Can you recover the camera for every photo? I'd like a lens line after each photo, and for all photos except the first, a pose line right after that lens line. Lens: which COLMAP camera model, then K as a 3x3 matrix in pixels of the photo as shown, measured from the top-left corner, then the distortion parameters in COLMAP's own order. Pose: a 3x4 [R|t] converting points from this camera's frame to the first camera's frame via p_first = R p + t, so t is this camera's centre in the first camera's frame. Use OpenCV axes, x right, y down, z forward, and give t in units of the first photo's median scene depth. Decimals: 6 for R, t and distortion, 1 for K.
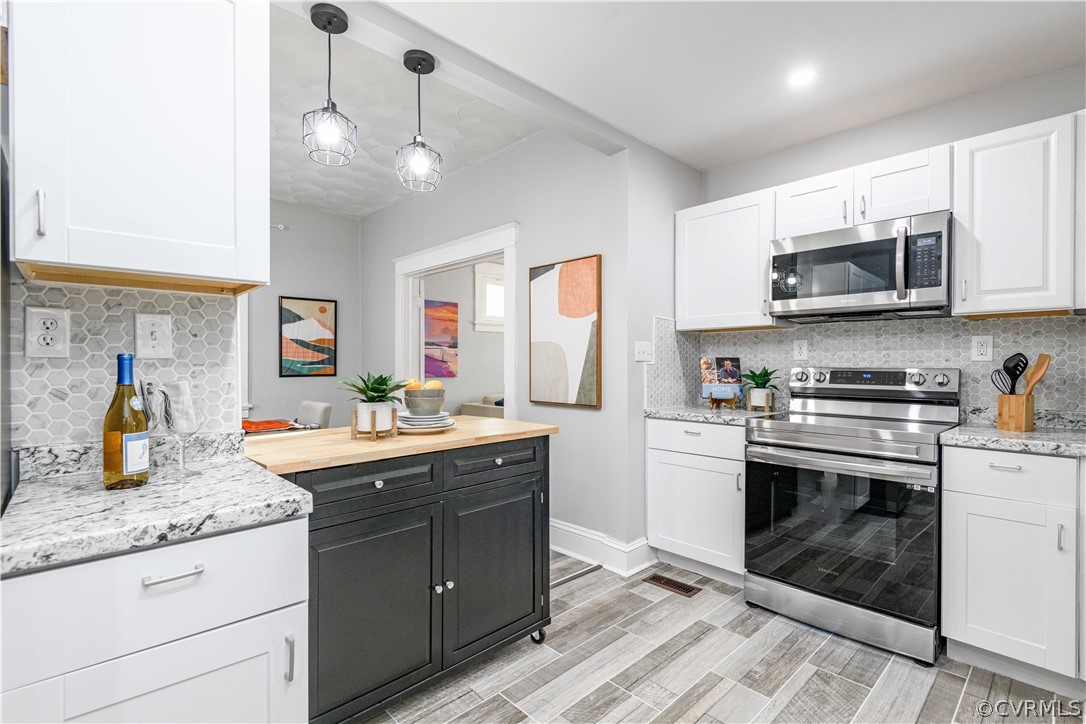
lens RADIAL K [[501.8, 0, 548.6], [0, 501.8, 364.8], [0, 0, 1]] dist [0.018757, -0.013600]
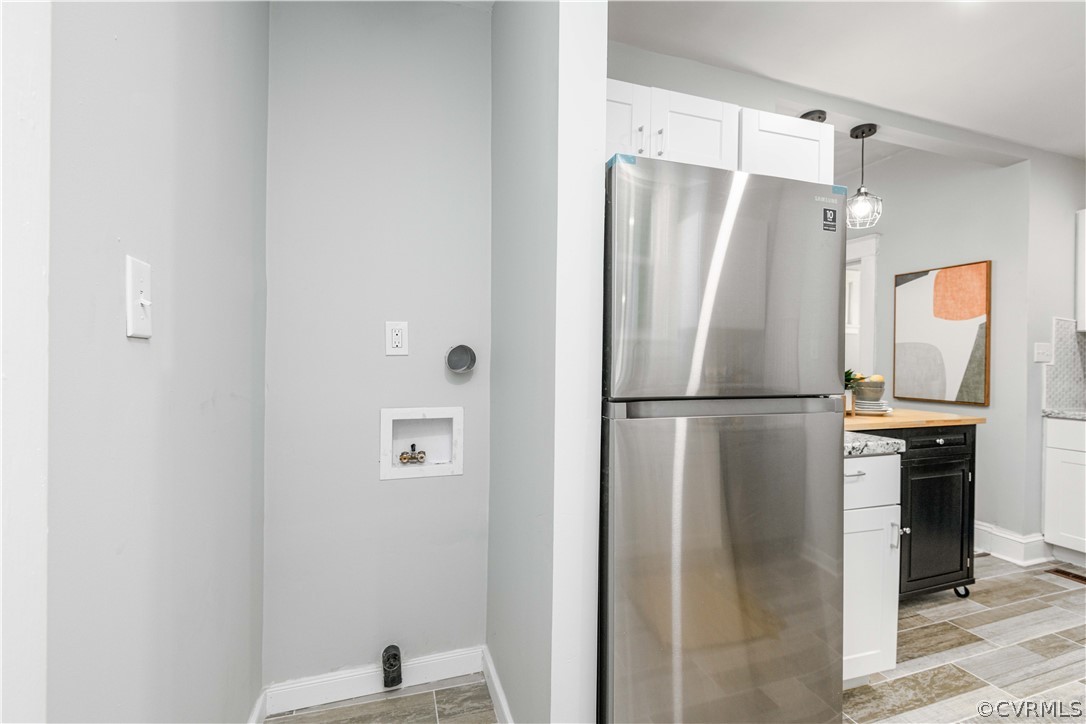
lens RADIAL K [[501.8, 0, 564.7], [0, 501.8, 360.5], [0, 0, 1]] dist [0.018757, -0.013600]
pose [[0.914754, 0.012921, -0.403805, -0.328255], [-0.013837, 0.999904, 0.000648, 0.003129], [0.403774, 0.004994, 0.914845, -0.386476]]
